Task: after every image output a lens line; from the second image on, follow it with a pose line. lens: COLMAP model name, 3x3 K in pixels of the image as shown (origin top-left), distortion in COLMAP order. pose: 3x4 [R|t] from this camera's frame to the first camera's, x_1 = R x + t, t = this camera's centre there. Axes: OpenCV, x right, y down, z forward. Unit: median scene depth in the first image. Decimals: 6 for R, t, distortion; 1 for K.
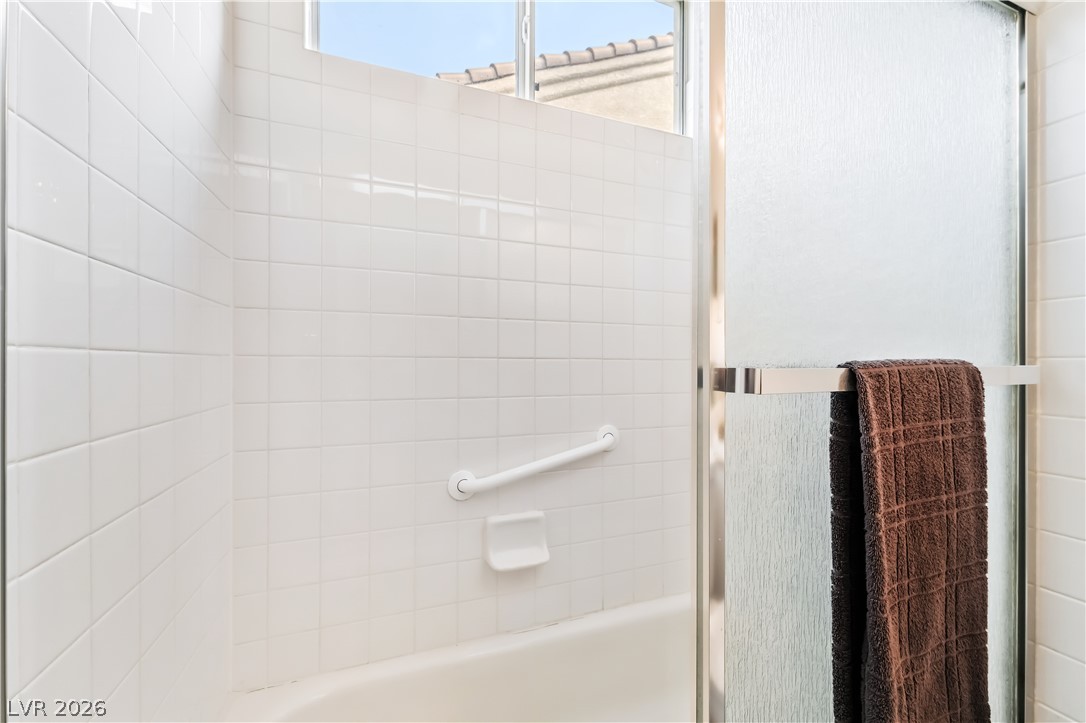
lens RADIAL K [[435.0, 0, 544.0], [0, 435.0, 358.4], [0, 0, 1]] dist [-0.002653, -0.000328]
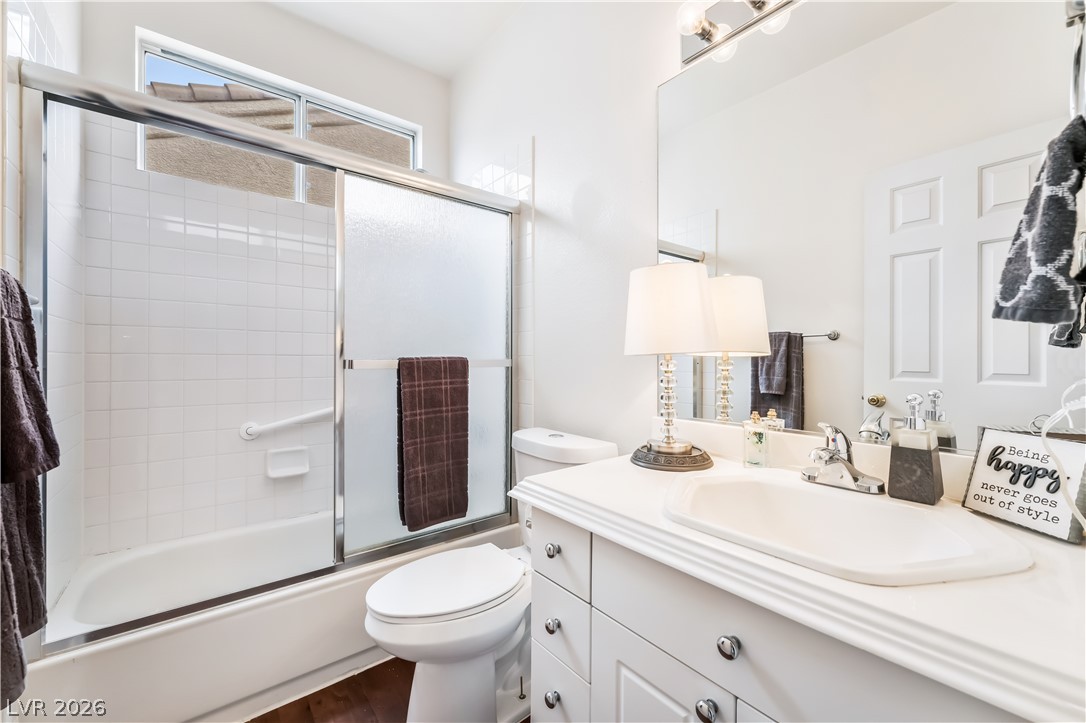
lens RADIAL K [[435.0, 0, 544.0], [0, 435.0, 358.4], [0, 0, 1]] dist [-0.002653, -0.000328]
pose [[0.950392, -0.001709, 0.311052, 0.382737], [0.001196, 0.999998, 0.001840, 0.004169], [-0.311054, -0.001376, 0.950391, -0.992972]]
